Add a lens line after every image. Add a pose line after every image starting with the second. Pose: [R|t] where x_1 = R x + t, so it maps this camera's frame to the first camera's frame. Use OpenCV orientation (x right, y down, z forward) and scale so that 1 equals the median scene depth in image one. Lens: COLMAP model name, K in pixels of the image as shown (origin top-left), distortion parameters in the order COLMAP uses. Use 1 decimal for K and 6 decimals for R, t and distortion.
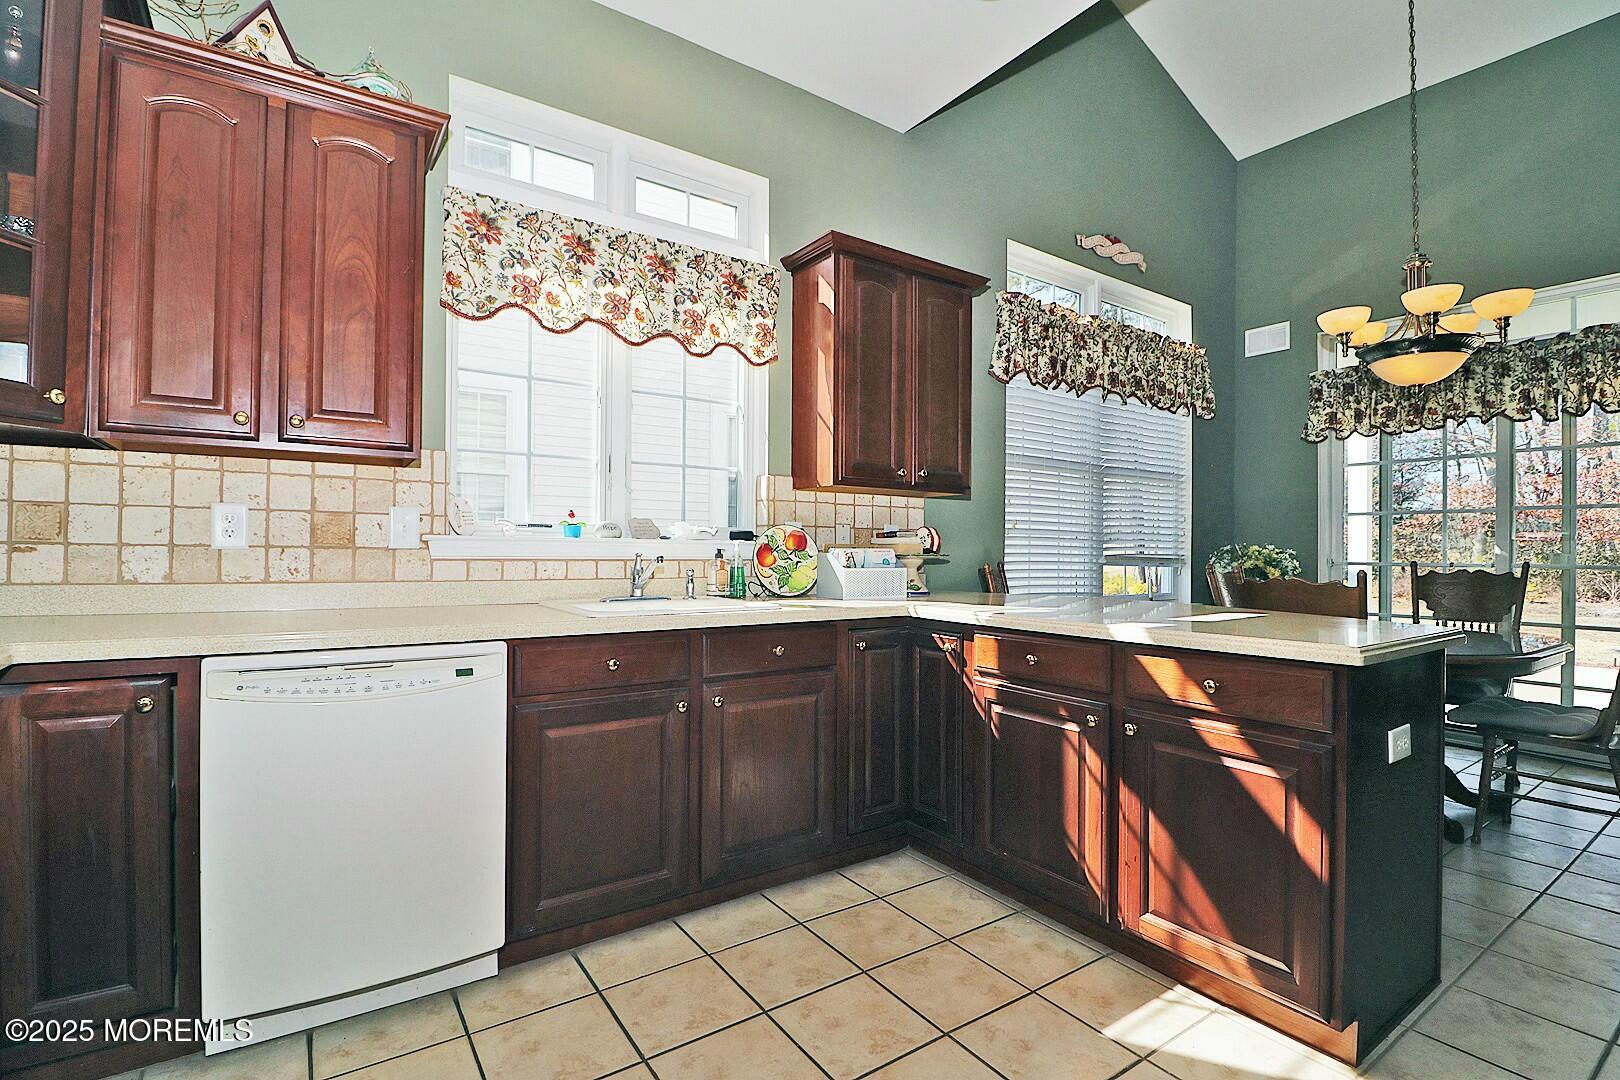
lens RADIAL K [[766.7, 0, 808.8], [0, 766.7, 528.6], [0, 0, 1]] dist [-0.003936, -0.000810]
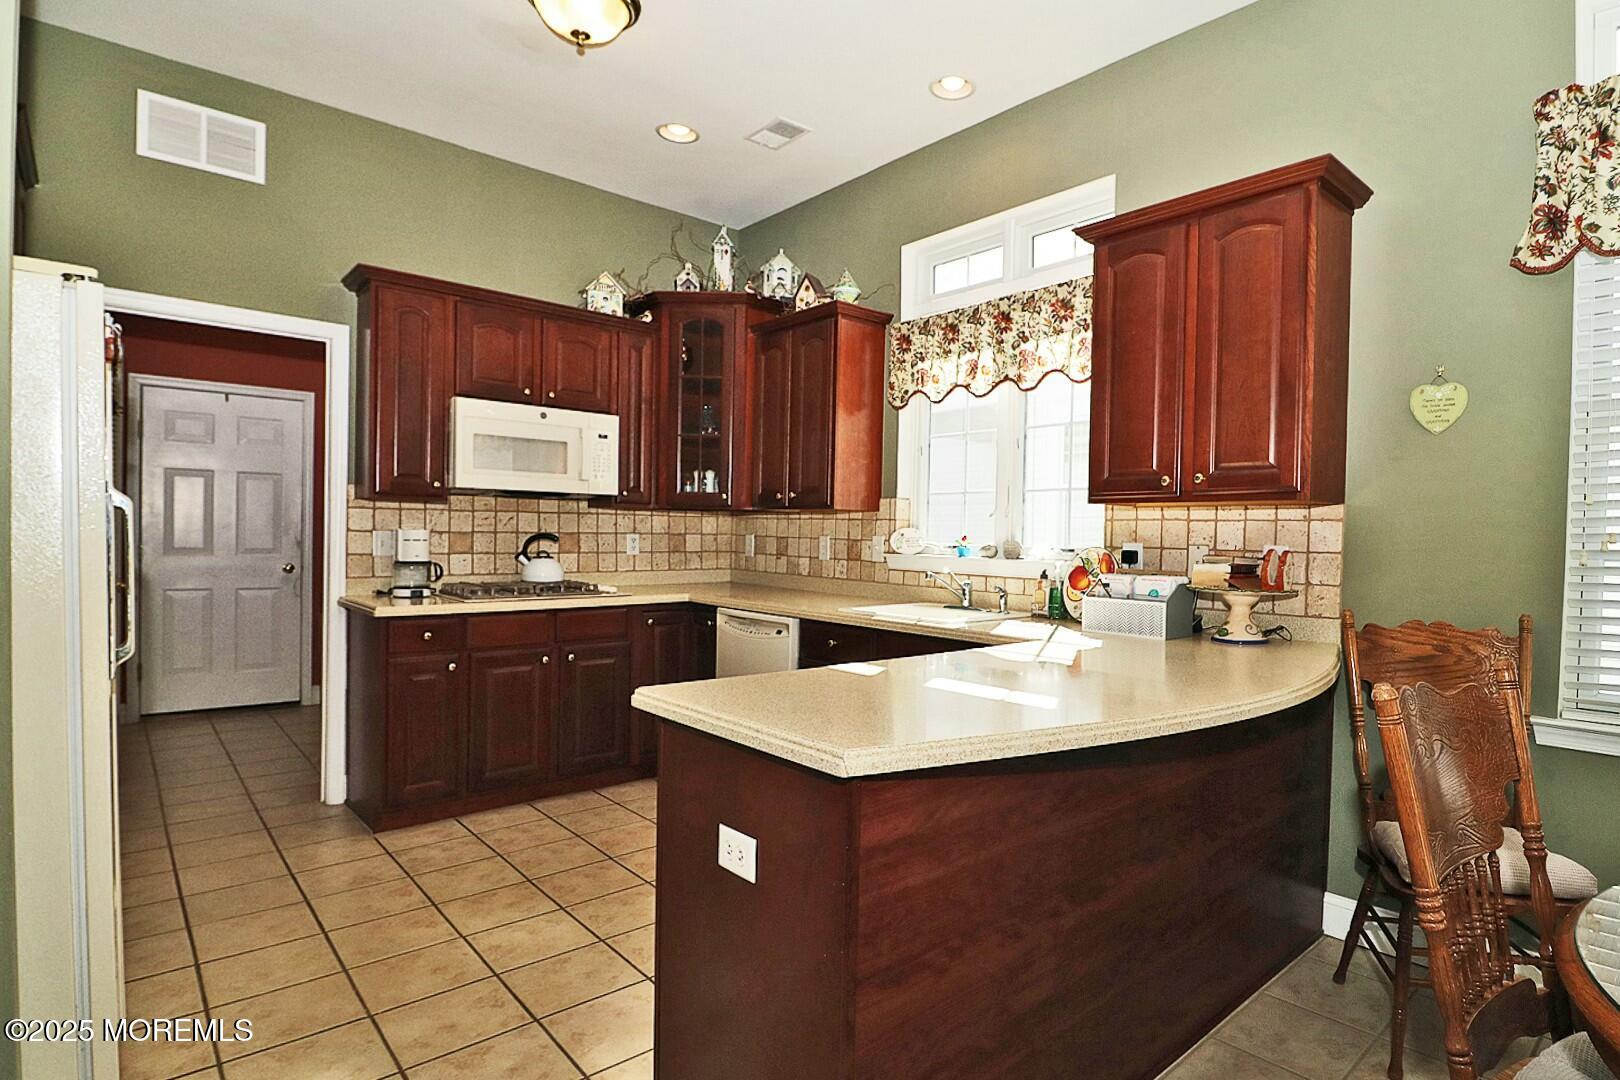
lens RADIAL K [[624.5, 0, 810.8], [0, 624.5, 553.8], [0, 0, 1]] dist [-0.001093, -0.000124]
pose [[0.246639, 0.006077, -0.969088, 0.655933], [-0.012074, 0.999922, 0.003198, 0.005918], [0.969032, 0.010912, 0.246693, 0.507532]]
